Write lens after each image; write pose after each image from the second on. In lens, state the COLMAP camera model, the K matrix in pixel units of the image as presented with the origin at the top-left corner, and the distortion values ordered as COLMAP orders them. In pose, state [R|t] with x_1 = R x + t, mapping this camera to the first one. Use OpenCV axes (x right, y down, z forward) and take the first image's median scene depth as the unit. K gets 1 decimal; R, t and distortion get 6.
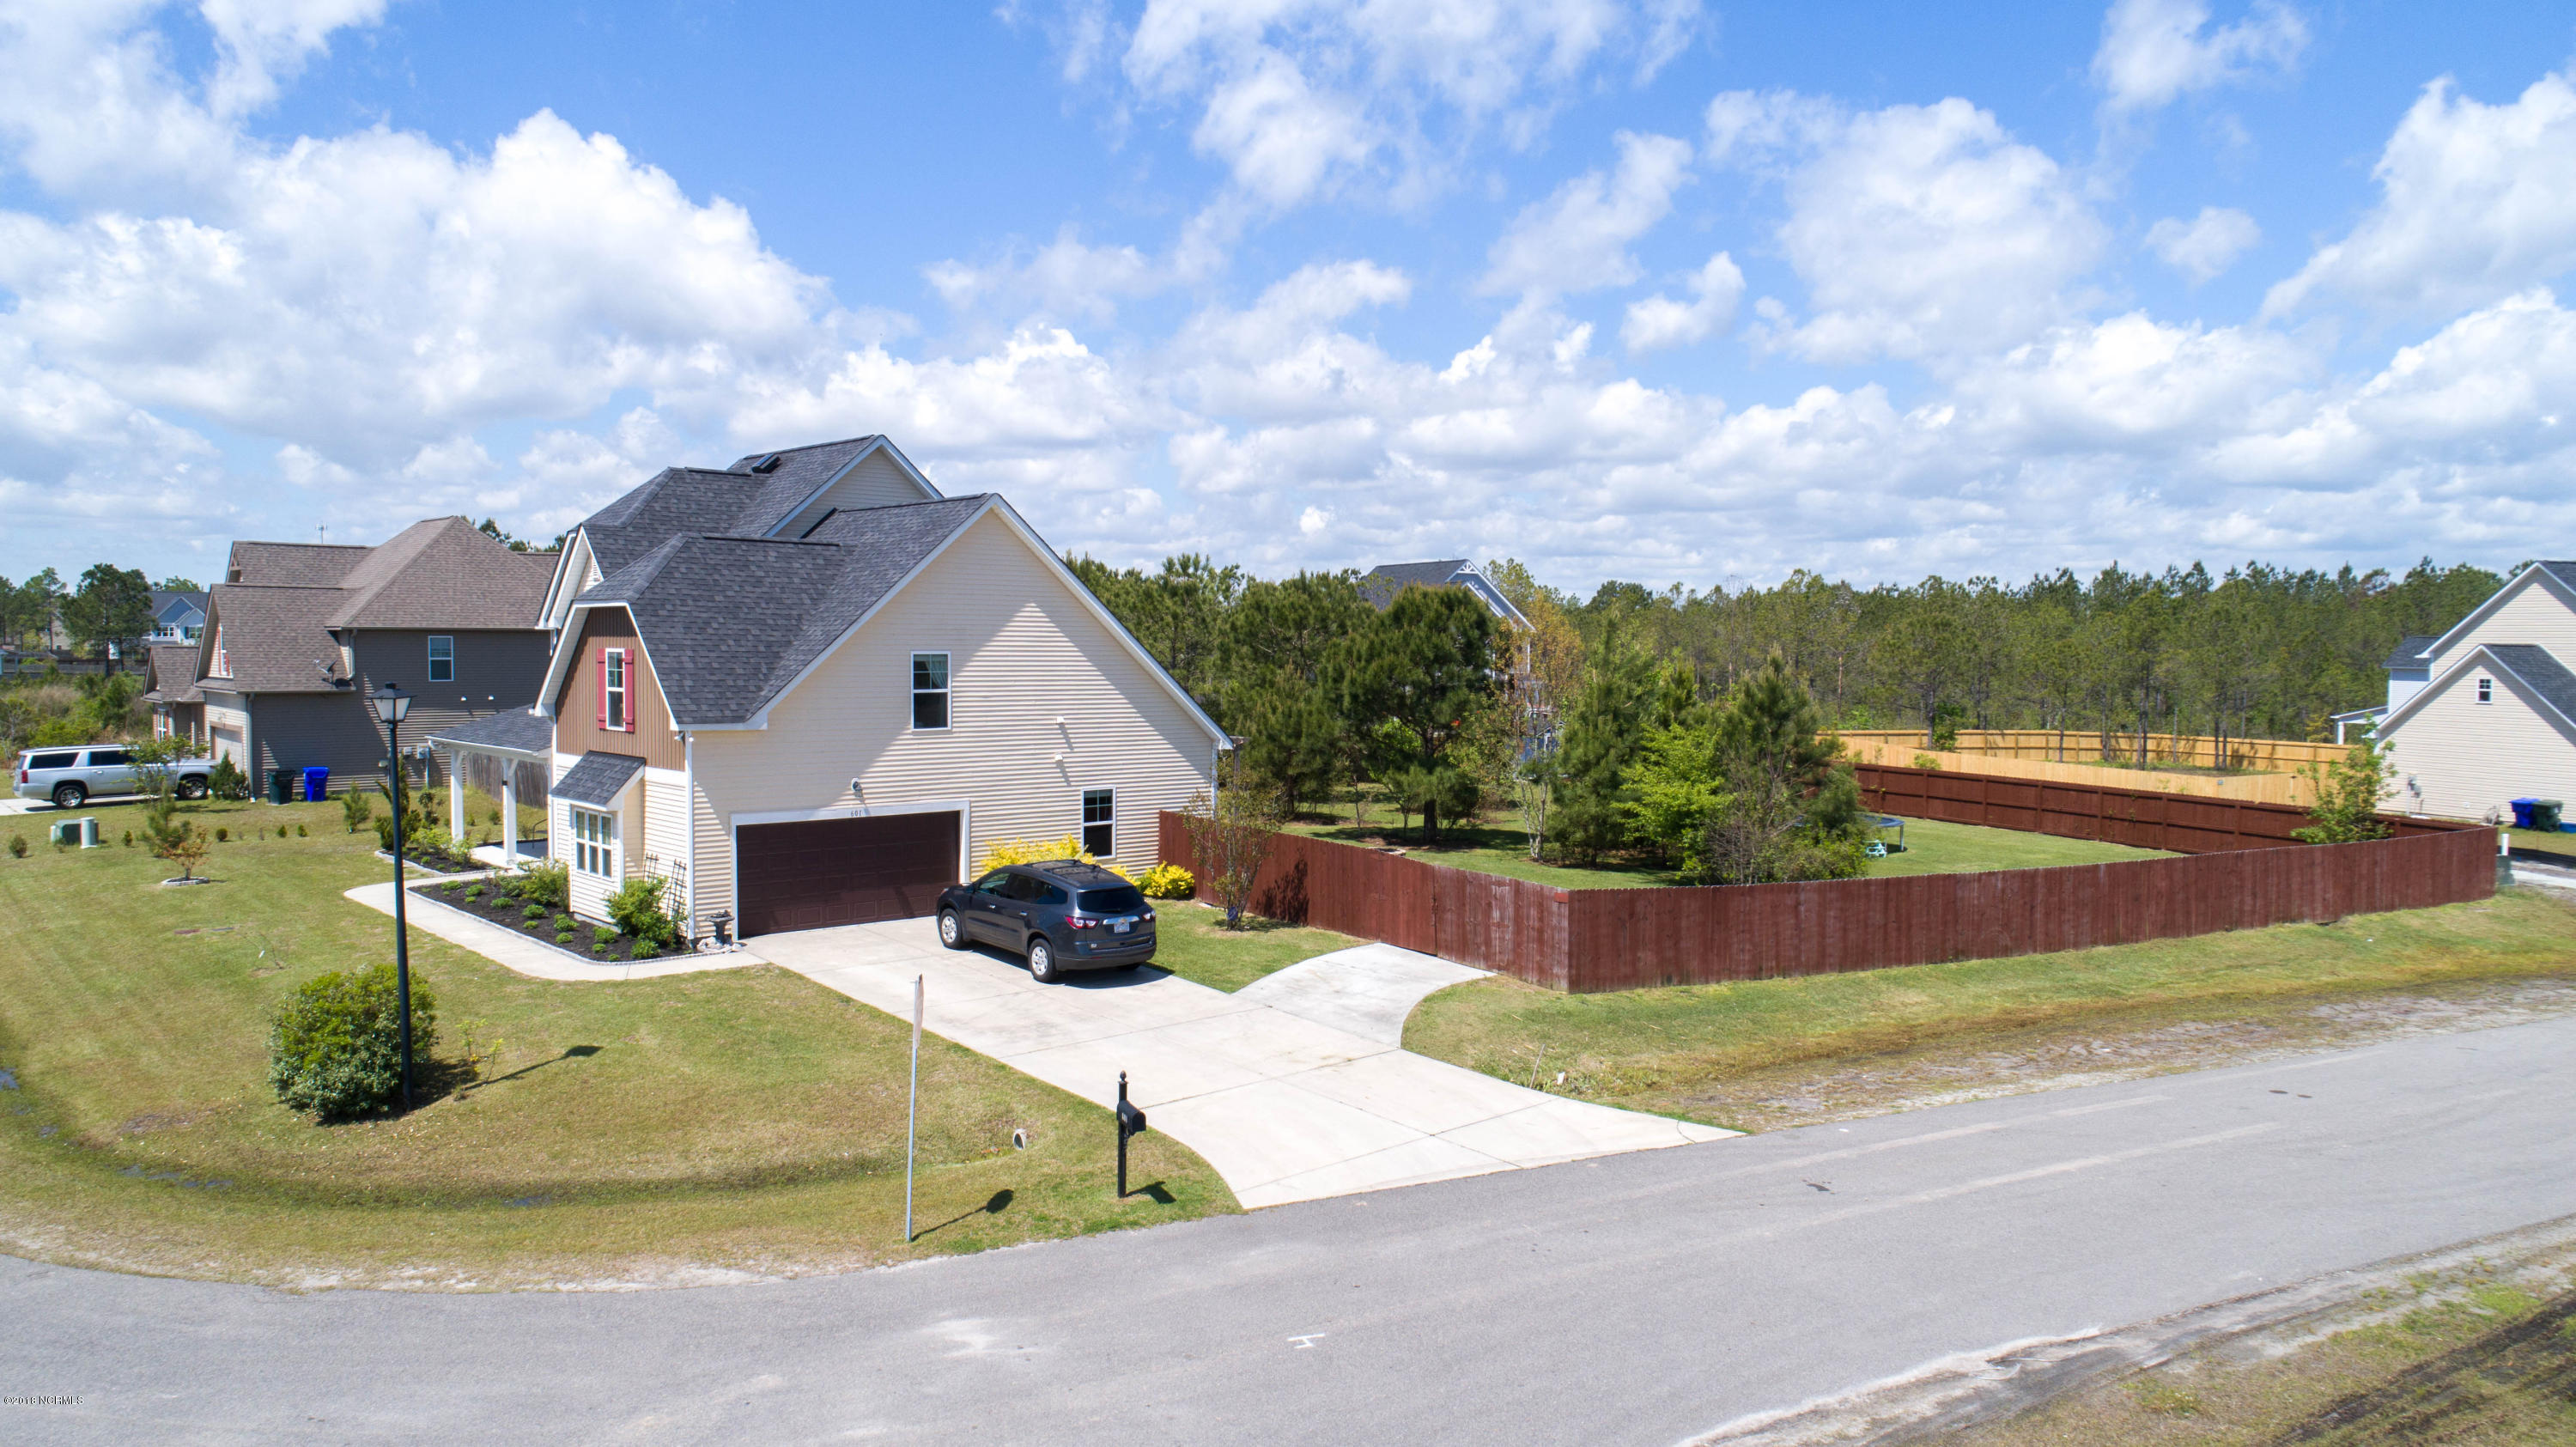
lens RADIAL K [[1761.3, 0, 1288.0], [0, 1761.3, 723.5], [0, 0, 1]] dist [-0.010148, 0.006015]
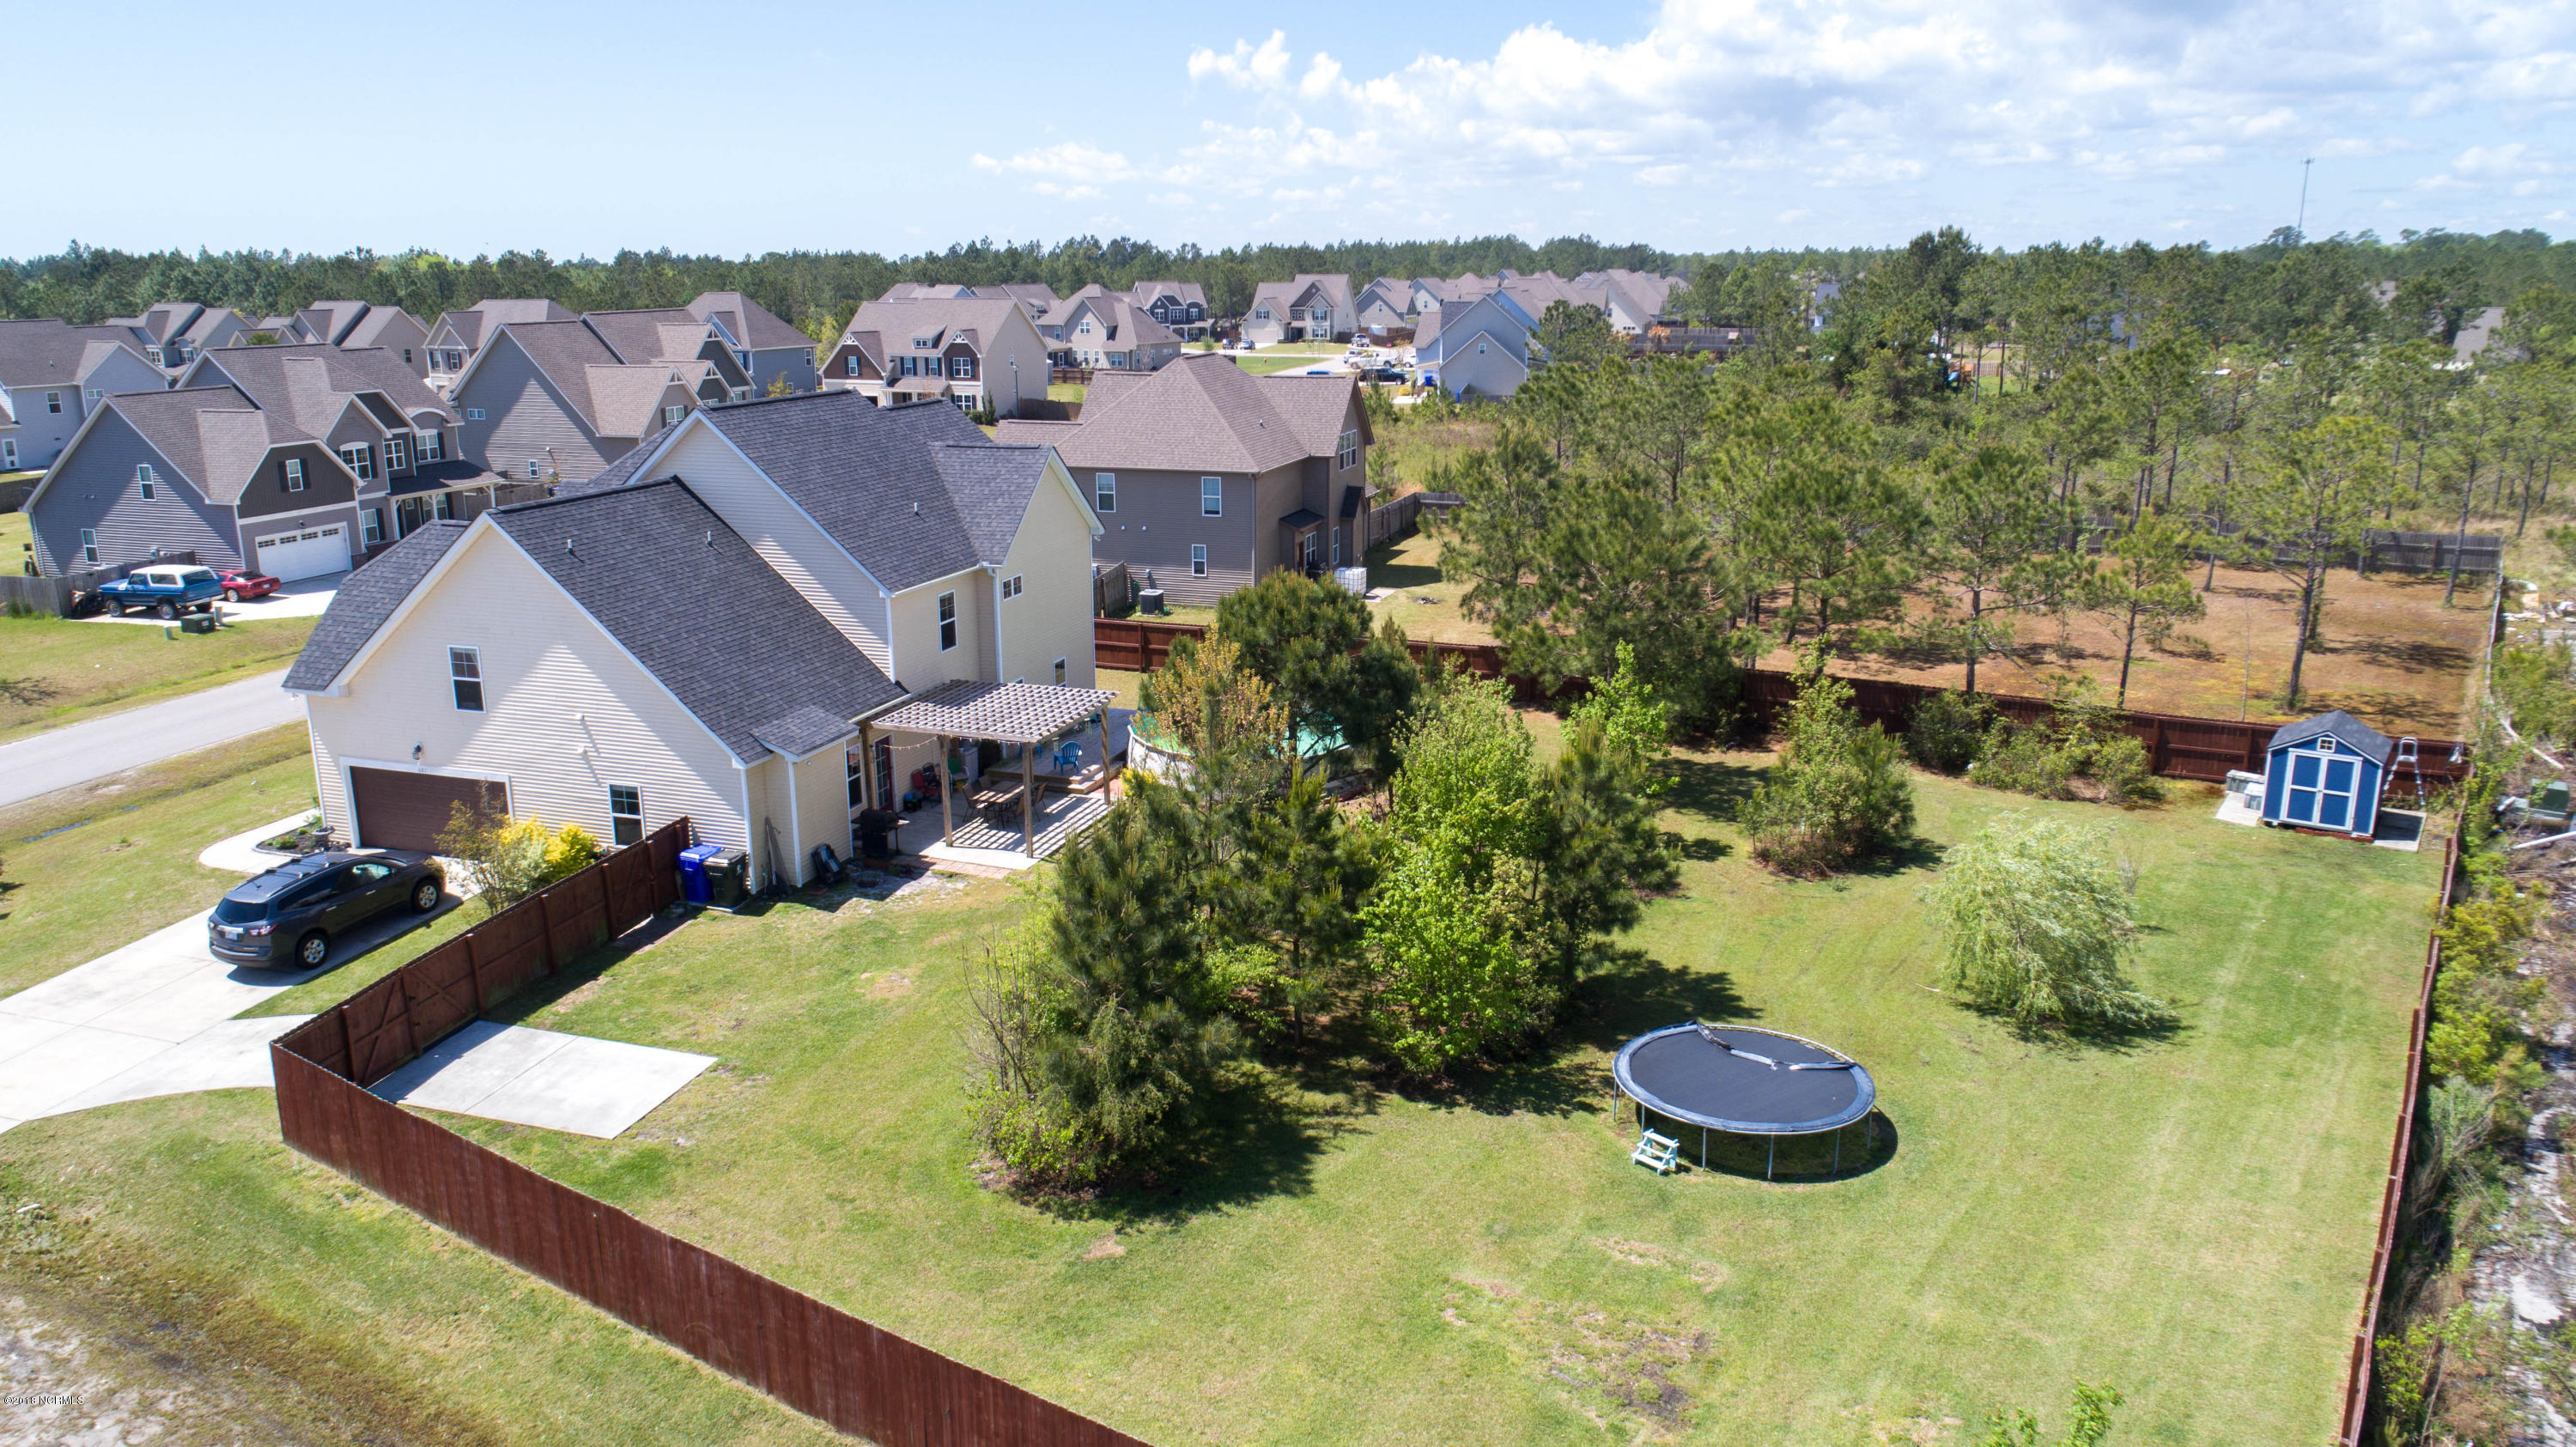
lens RADIAL K [[1761.3, 0, 1288.0], [0, 1761.3, 723.5], [0, 0, 1]] dist [-0.010148, 0.006015]
pose [[0.491561, 0.209485, -0.845271, 1.129049], [-0.033192, 0.974437, 0.222194, -0.285822], [0.870210, -0.081165, 0.485949, 0.971379]]
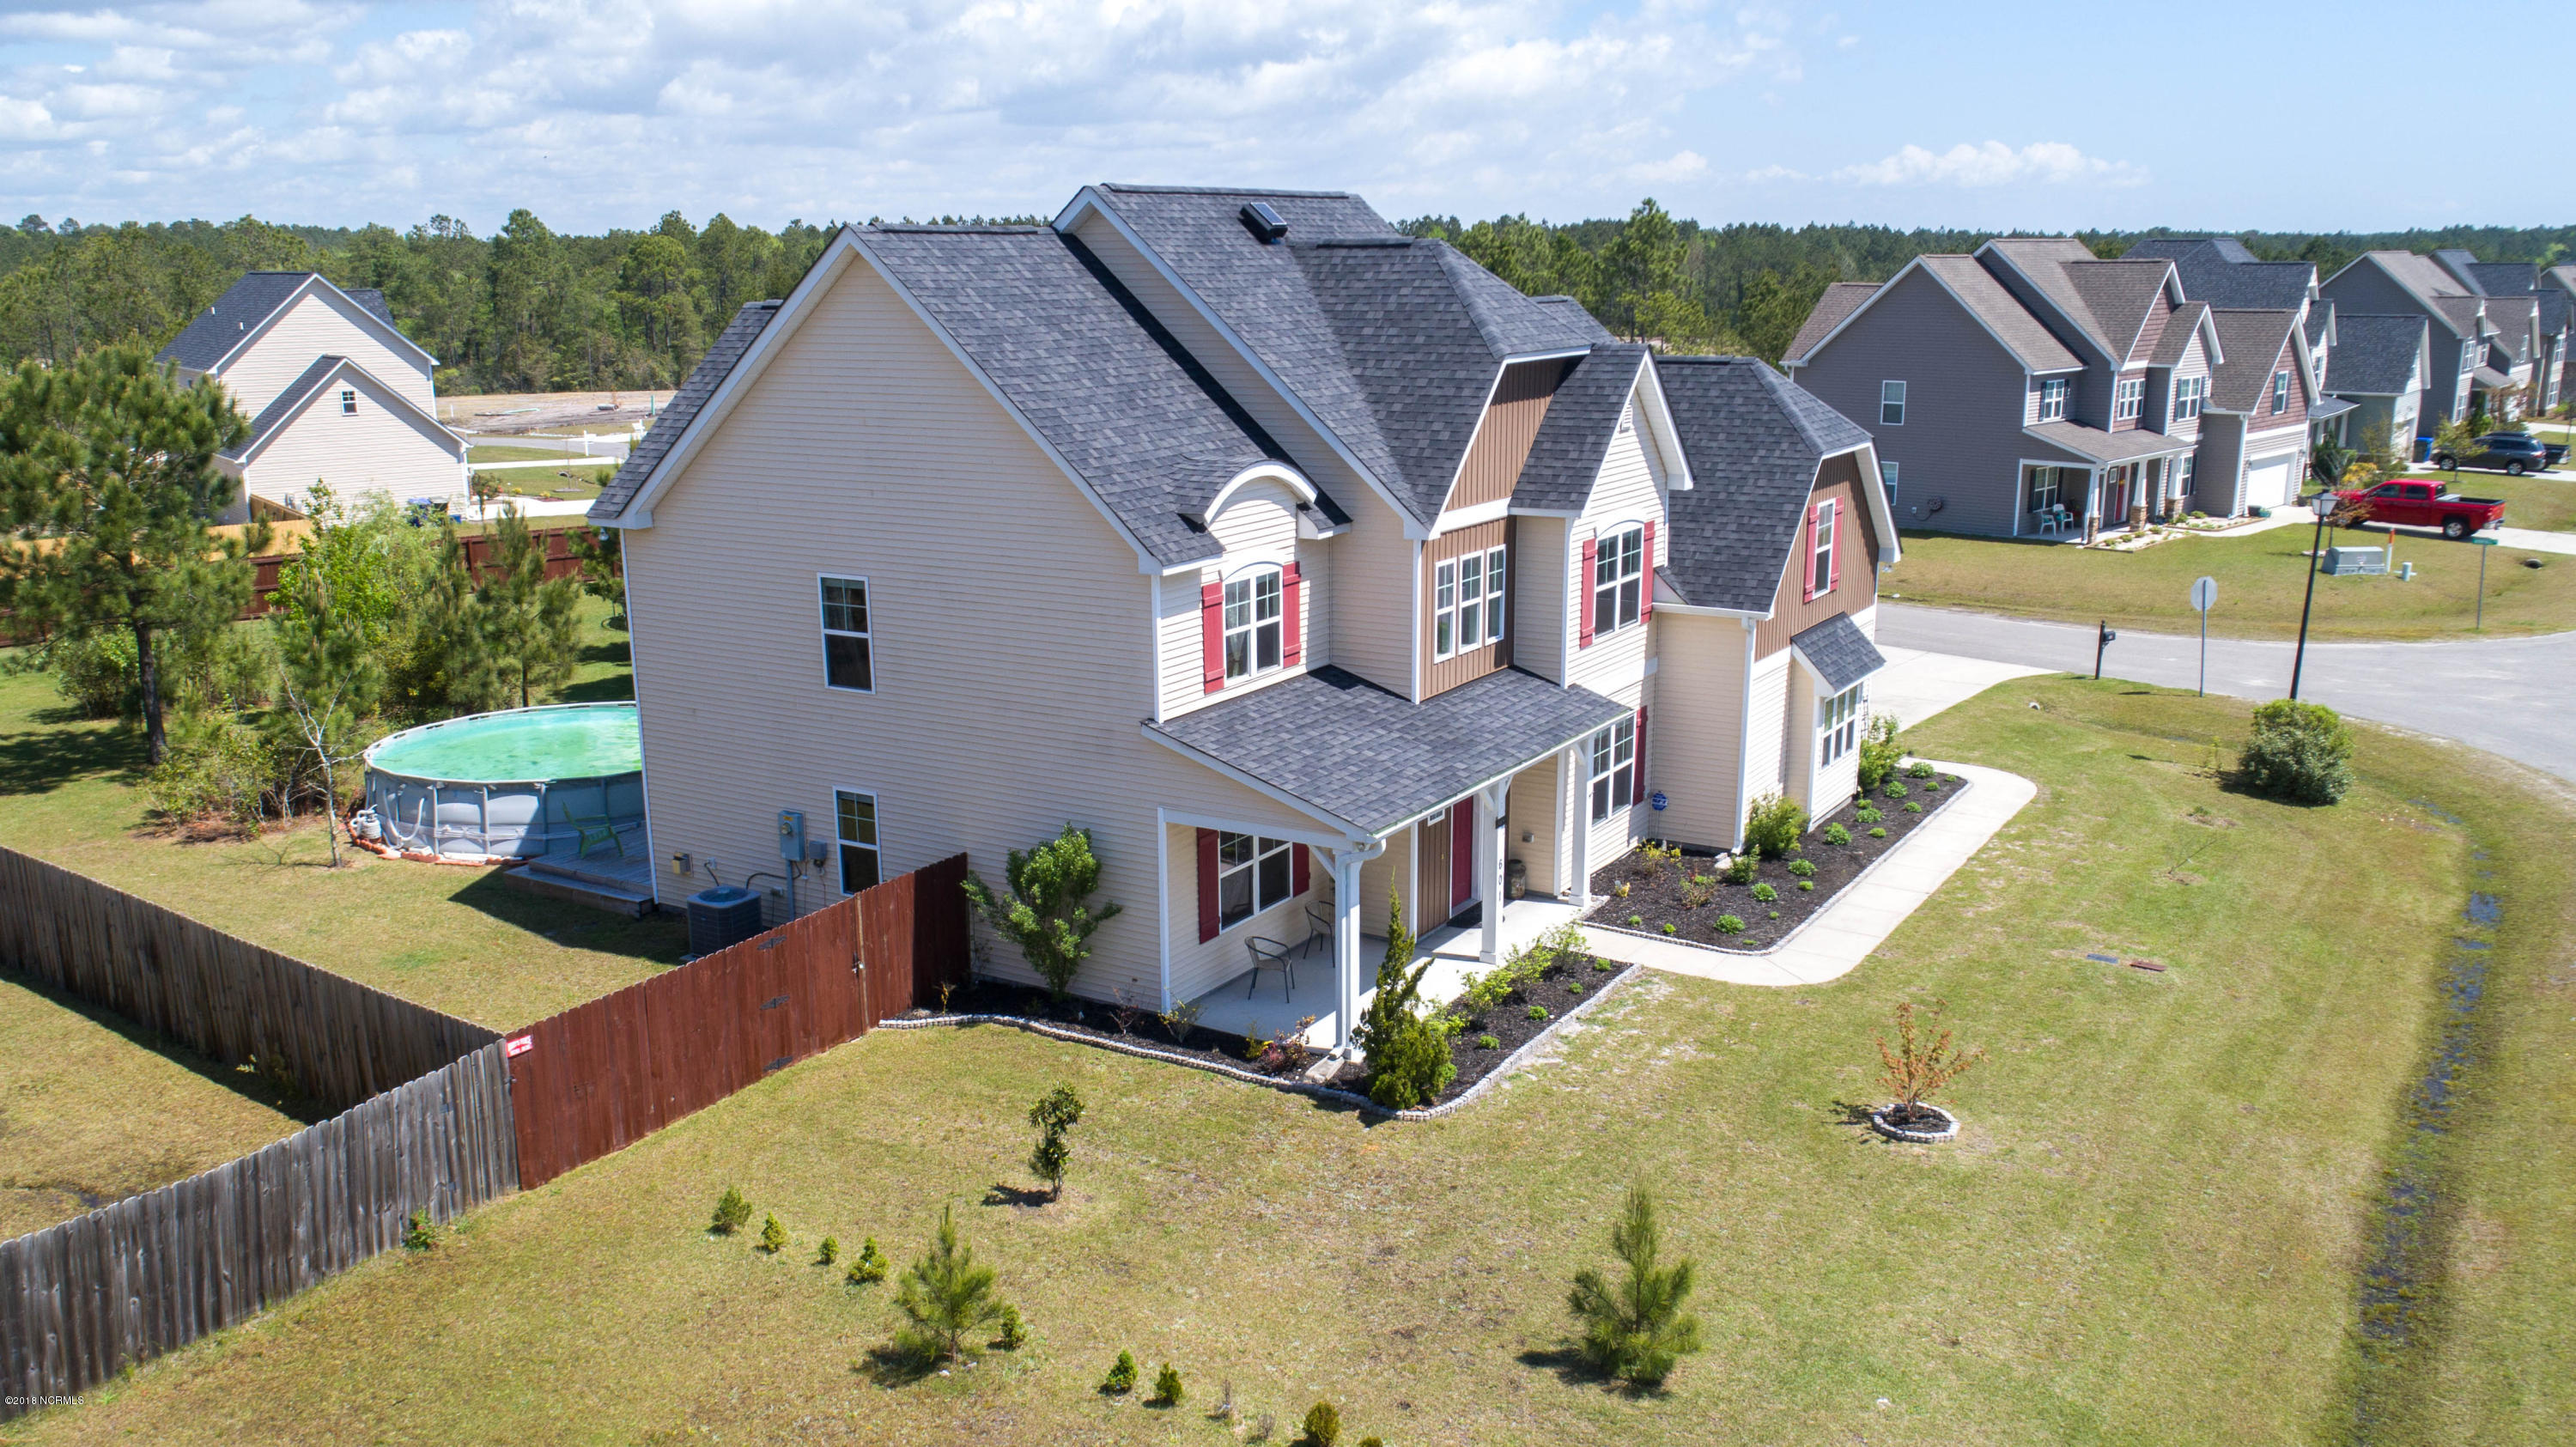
lens RADIAL K [[2082.4, 0, 1257.4], [0, 2082.4, 846.8], [0, 0, 1]] dist [-0.003136, -0.000007]
pose [[-0.276350, -0.270554, 0.922188, -1.341573], [0.052567, 0.953864, 0.295600, -0.204717], [-0.959618, 0.130166, -0.249379, 1.607951]]
